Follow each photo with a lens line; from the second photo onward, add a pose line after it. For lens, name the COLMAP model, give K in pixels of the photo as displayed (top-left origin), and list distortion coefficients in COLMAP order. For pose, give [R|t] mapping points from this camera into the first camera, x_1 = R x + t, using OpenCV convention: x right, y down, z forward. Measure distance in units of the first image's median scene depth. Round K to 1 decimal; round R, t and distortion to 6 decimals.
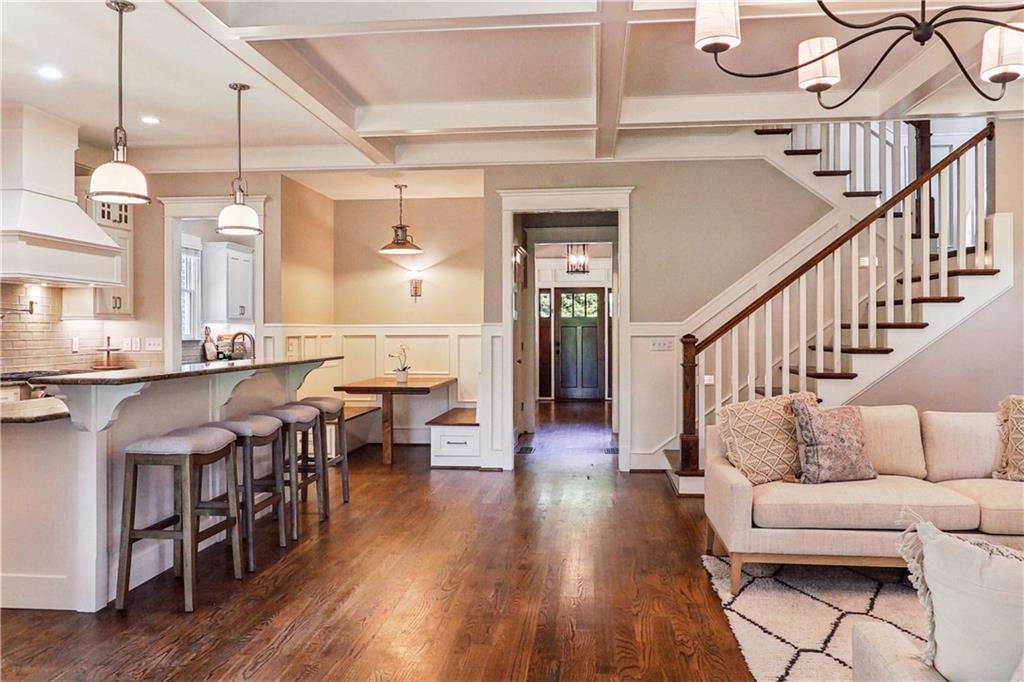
lens RADIAL K [[804.1, 0, 512.3], [0, 804.1, 339.3], [0, 0, 1]] dist [-0.001613, -0.002631]
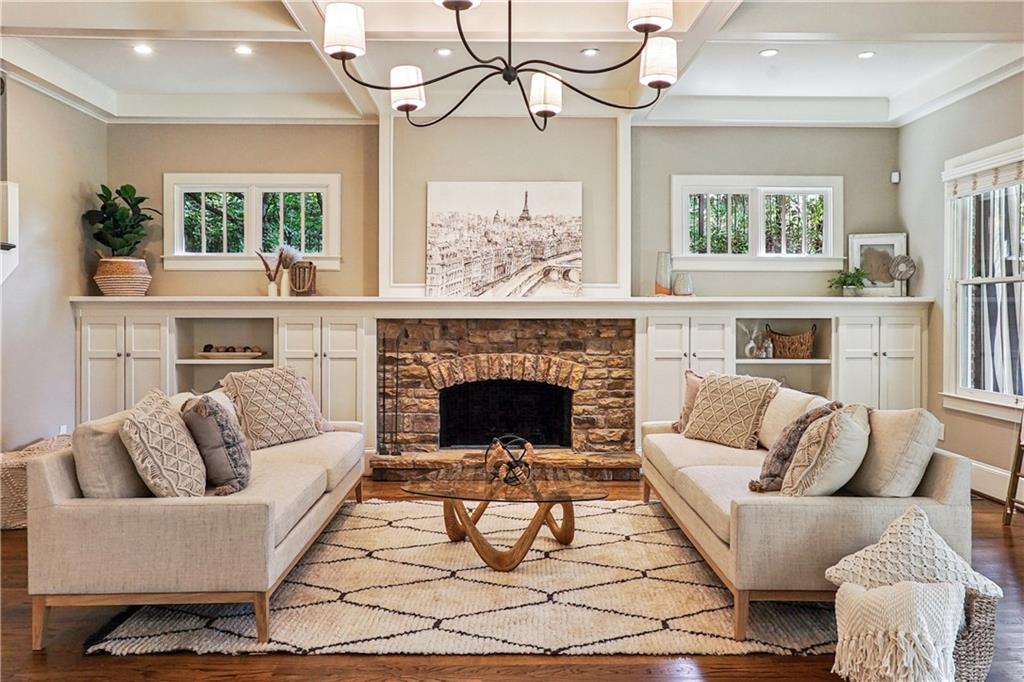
lens RADIAL K [[804.1, 0, 523.3], [0, 804.1, 313.4], [0, 0, 1]] dist [-0.001613, -0.002631]
pose [[-0.141281, -0.002208, 0.989967, -0.583976], [0.005185, 0.999982, 0.002970, -0.011957], [-0.989956, 0.005552, -0.141267, 0.908464]]
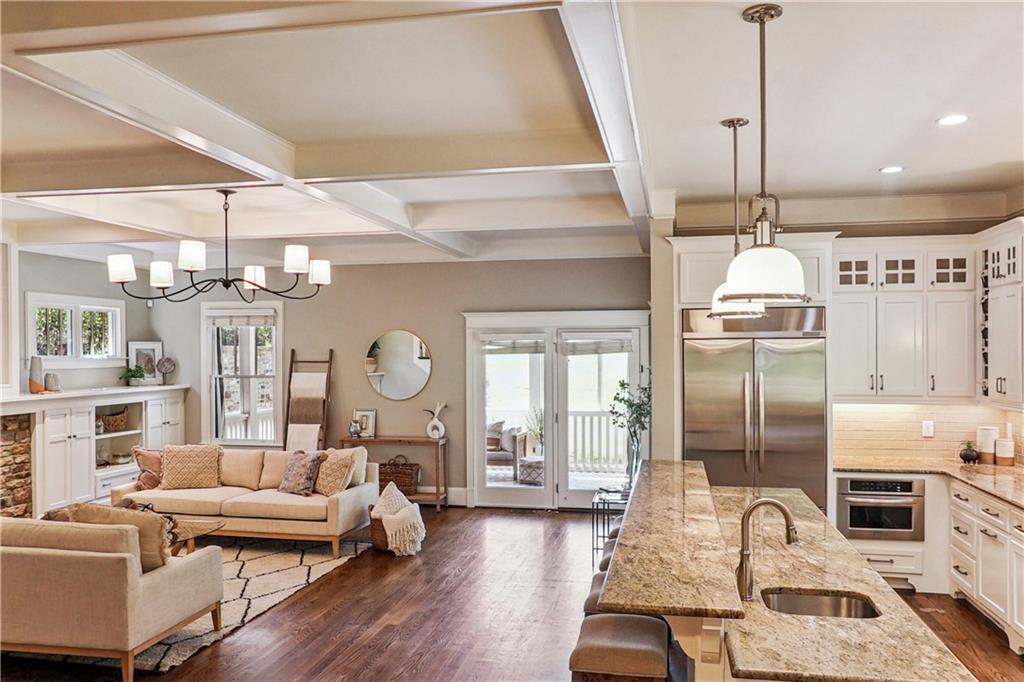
lens RADIAL K [[804.1, 0, 511.5], [0, 804.1, 344.4], [0, 0, 1]] dist [-0.001613, -0.002631]
pose [[-0.995176, 0.000924, 0.098105, -0.380960], [0.001064, 0.999998, 0.001376, -0.178469], [-0.098104, 0.001473, -0.995175, 2.439667]]
